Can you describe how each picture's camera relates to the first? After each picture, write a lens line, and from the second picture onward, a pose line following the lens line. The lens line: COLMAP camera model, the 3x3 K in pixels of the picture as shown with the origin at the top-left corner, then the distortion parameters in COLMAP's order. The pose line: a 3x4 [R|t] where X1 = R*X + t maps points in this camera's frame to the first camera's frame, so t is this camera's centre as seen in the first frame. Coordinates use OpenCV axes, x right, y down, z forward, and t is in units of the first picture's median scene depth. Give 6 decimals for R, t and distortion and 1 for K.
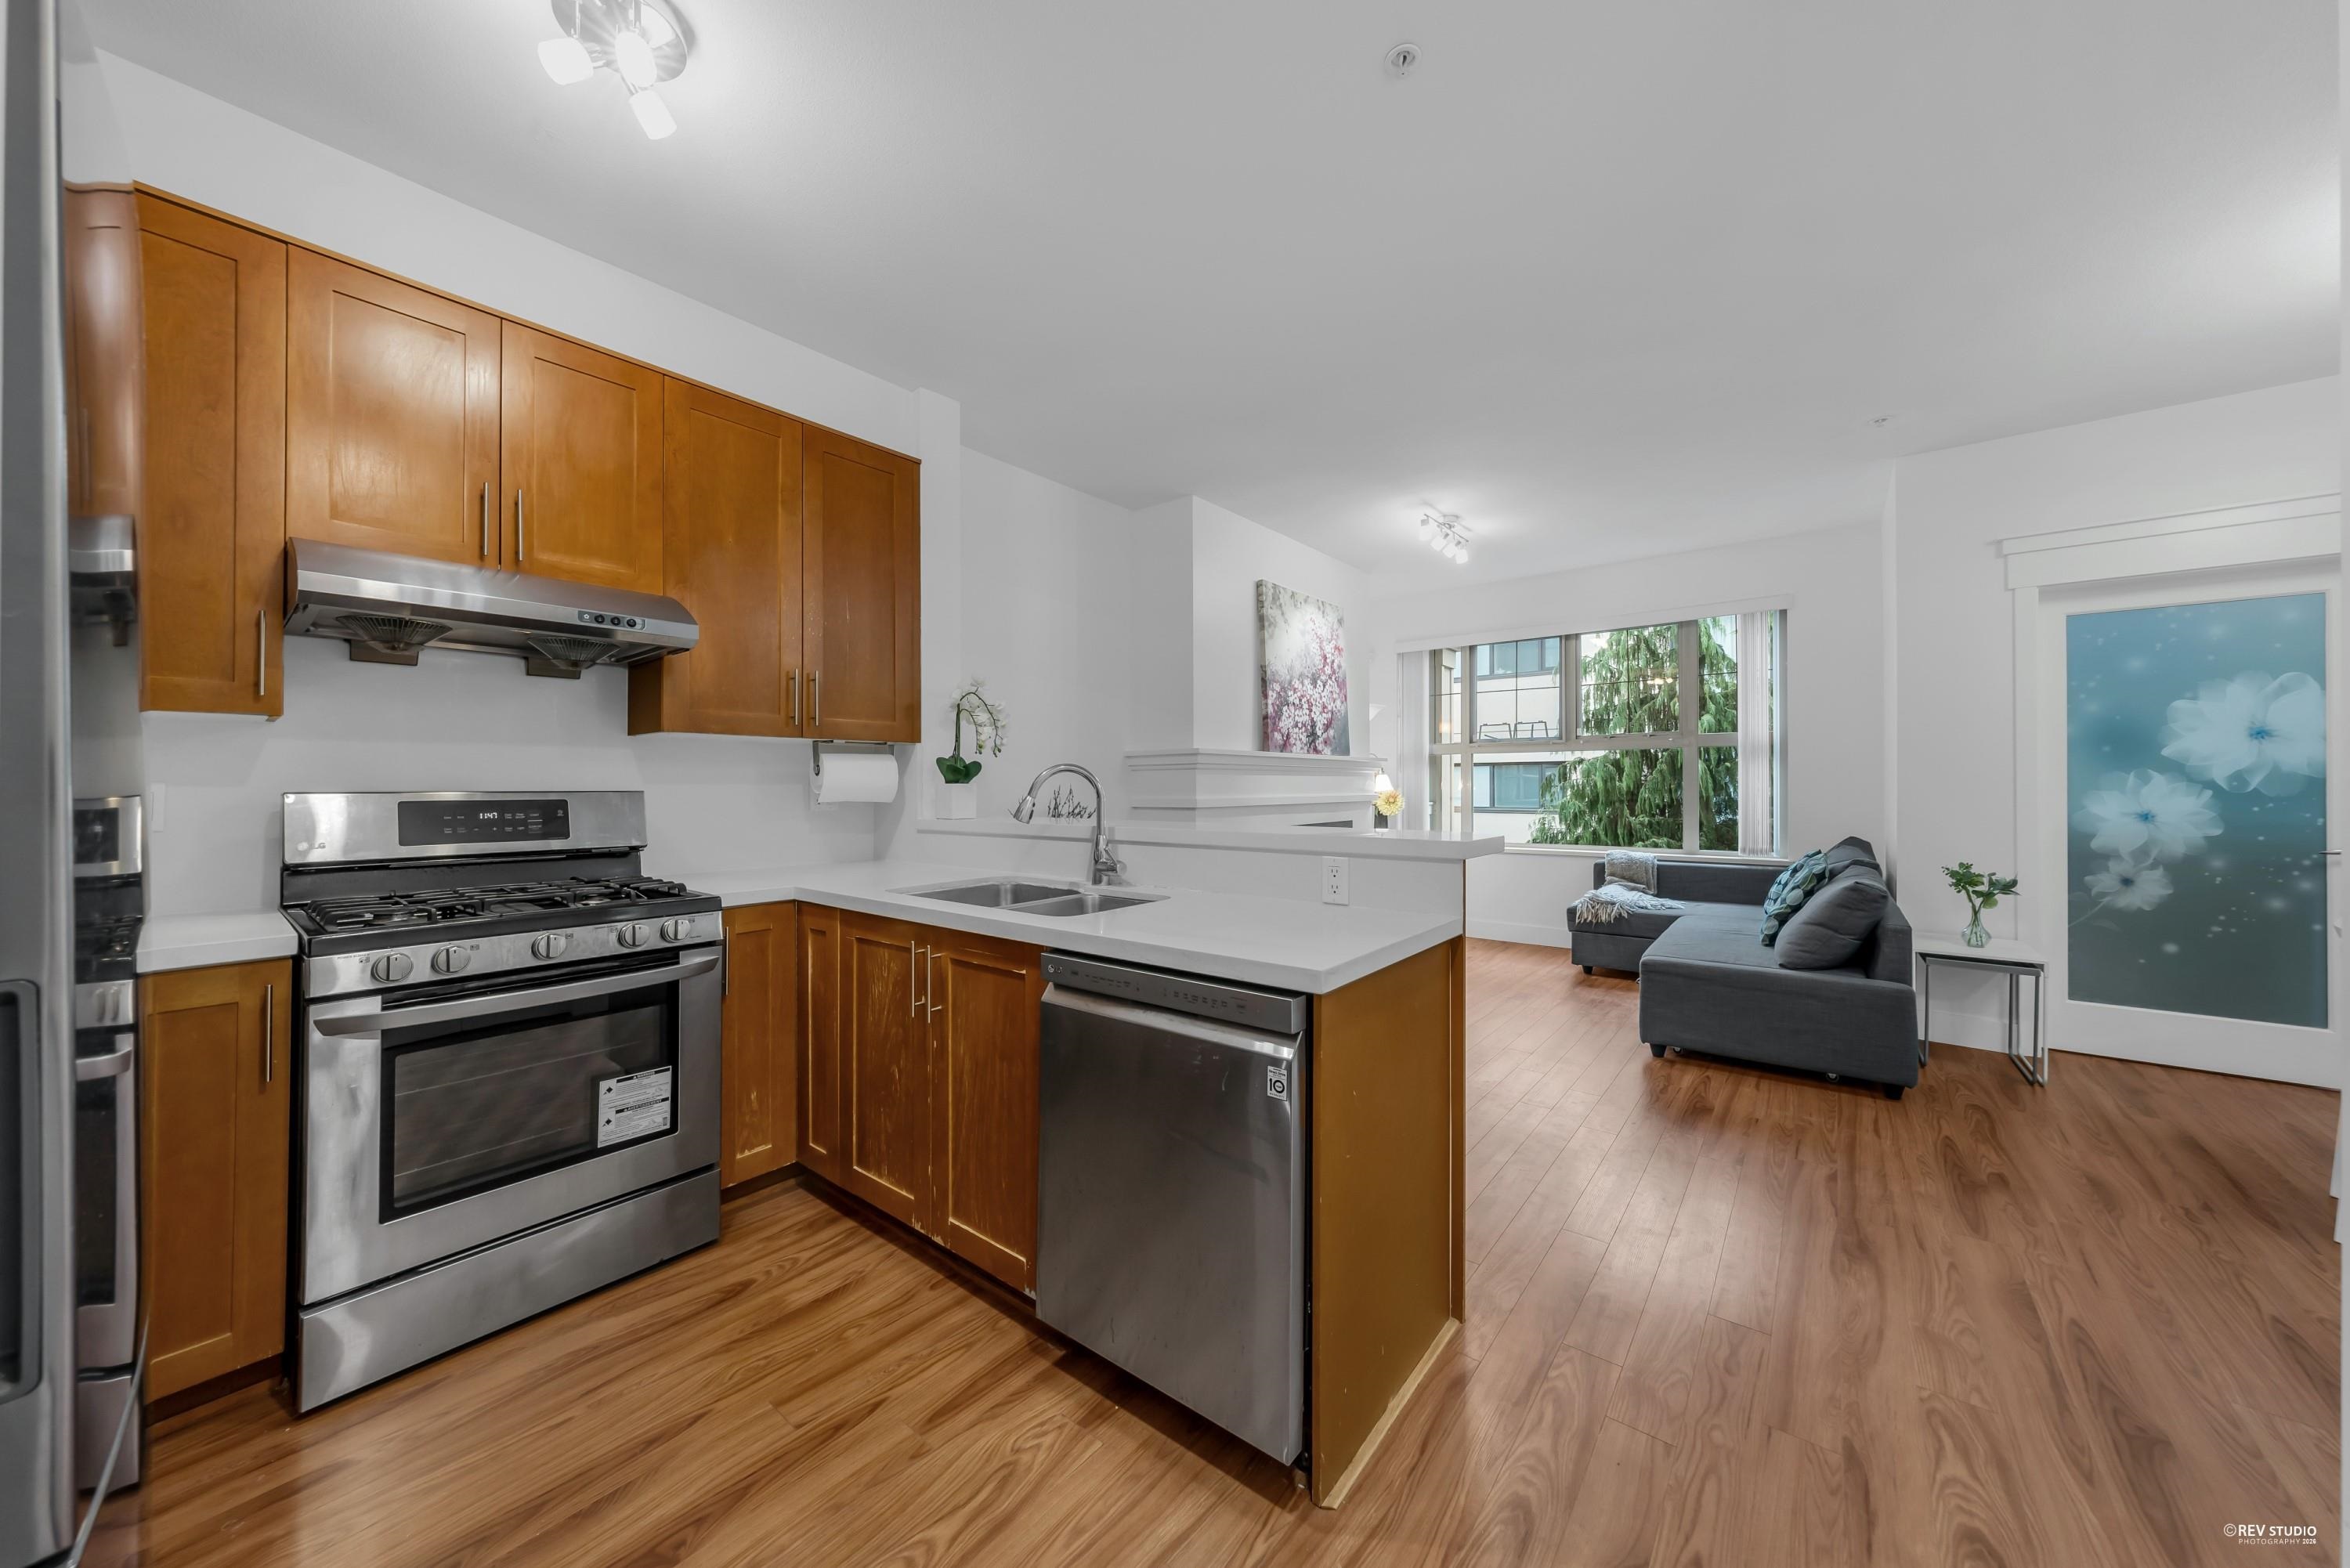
lens RADIAL K [[801.3, 0, 1181.1], [0, 801.3, 792.5], [0, 0, 1]] dist [-0.003074, 0.000278]
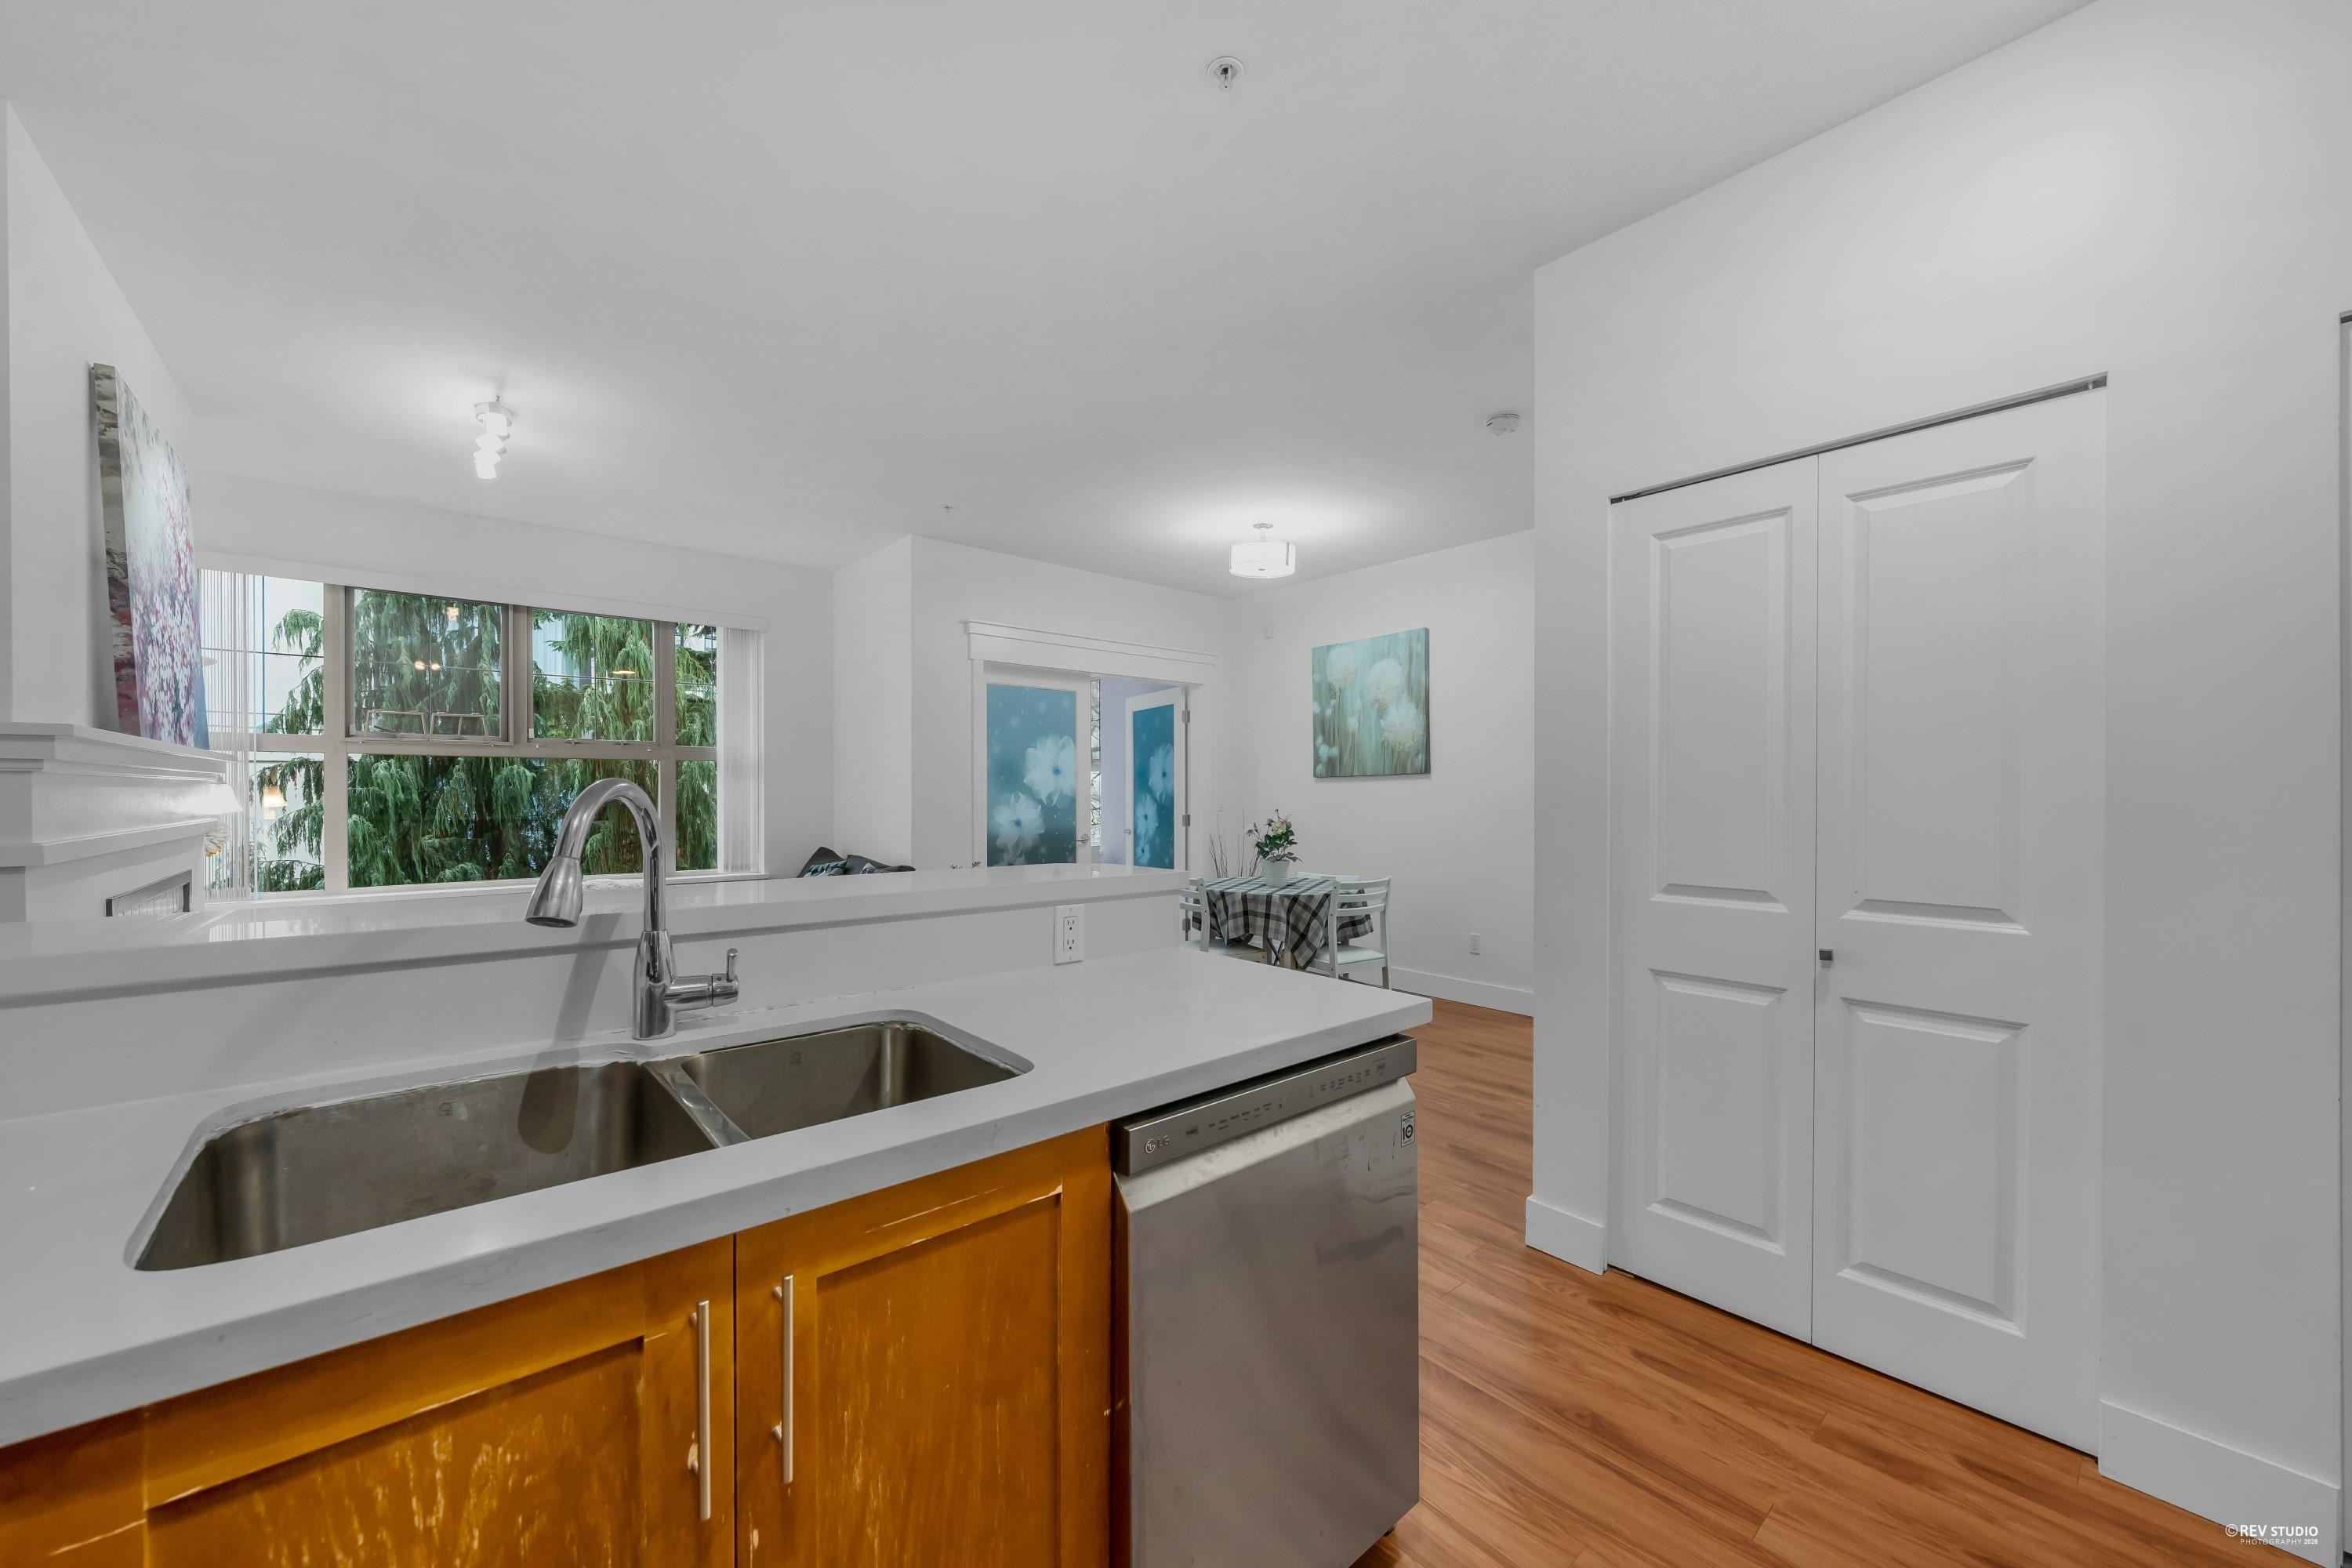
lens RADIAL K [[866.3, 0, 1160.0], [0, 866.3, 806.5], [0, 0, 1]] dist [-0.009978, 0.000784]
pose [[0.188244, -0.011287, 0.982058, -0.417837], [0.004253, 0.999934, 0.010678, -0.019269], [-0.982113, 0.002166, 0.188279, 0.467659]]
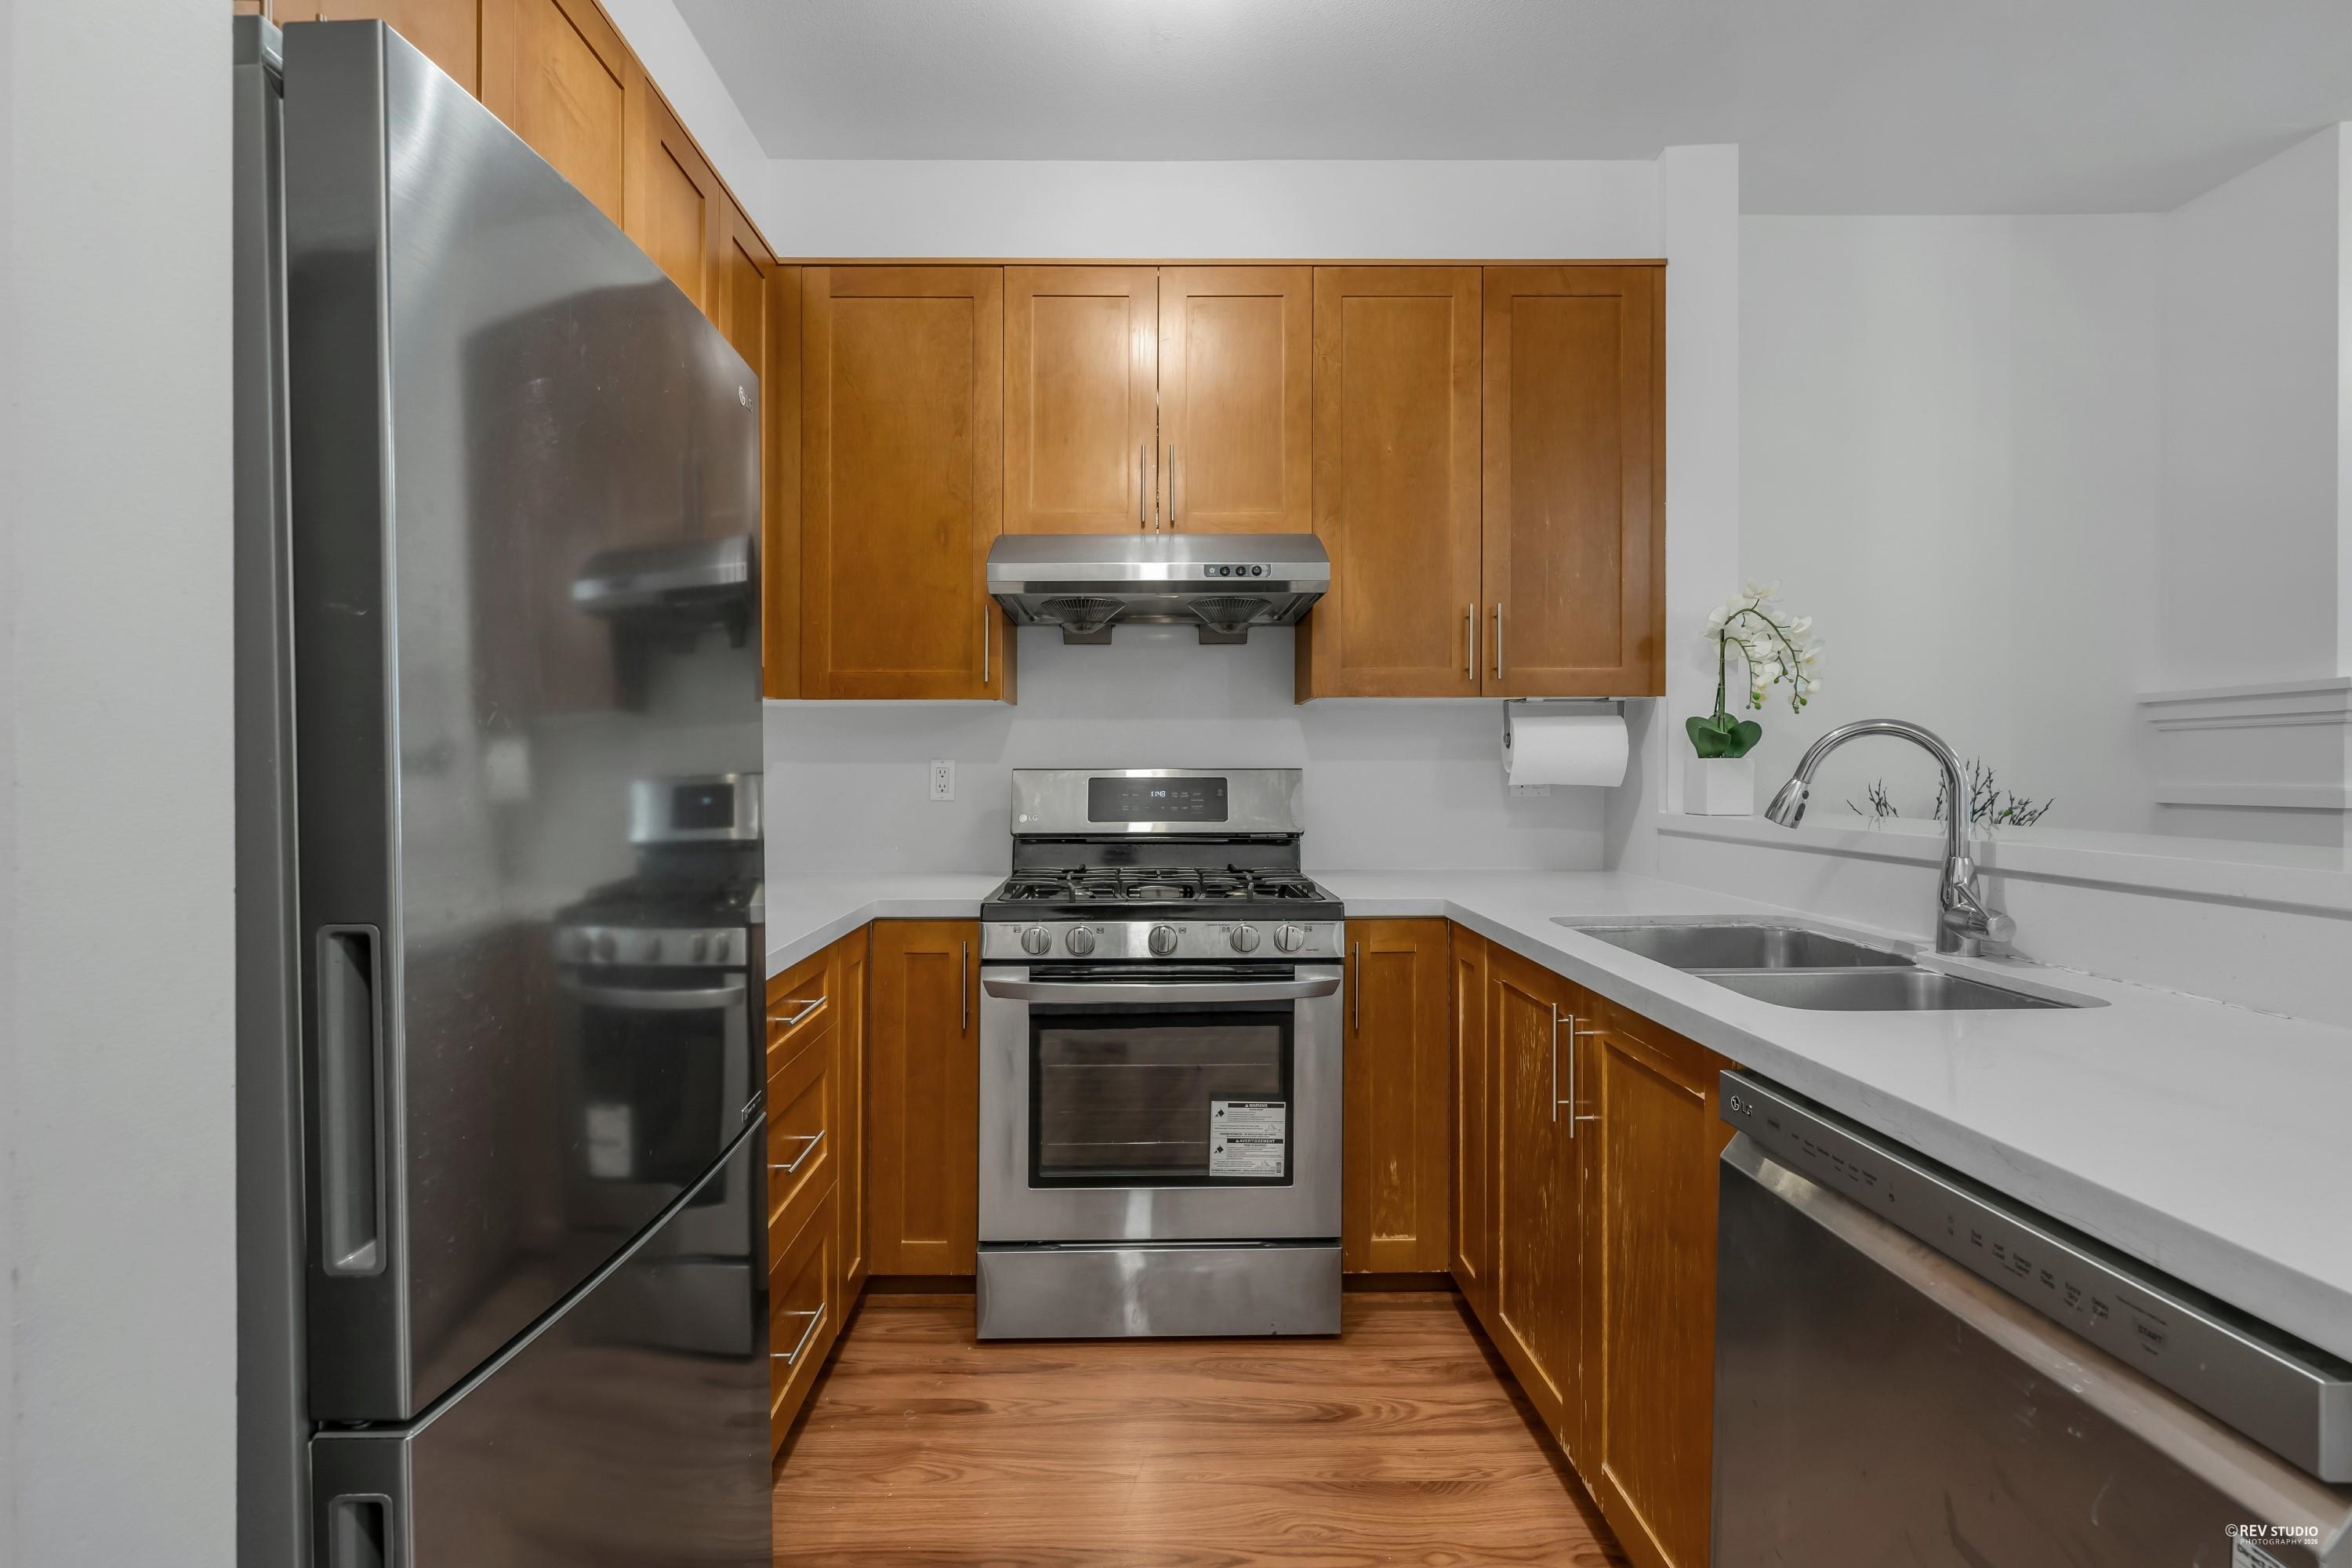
lens RADIAL K [[1049.7, 0, 1144.4], [0, 1049.7, 772.3], [0, 0, 1]] dist [0.002112, -0.000430]
pose [[0.630205, 0.005498, -0.776409, 0.070832], [-0.004576, 0.999984, 0.003367, -0.000720], [0.776415, 0.001431, 0.630220, 0.134916]]
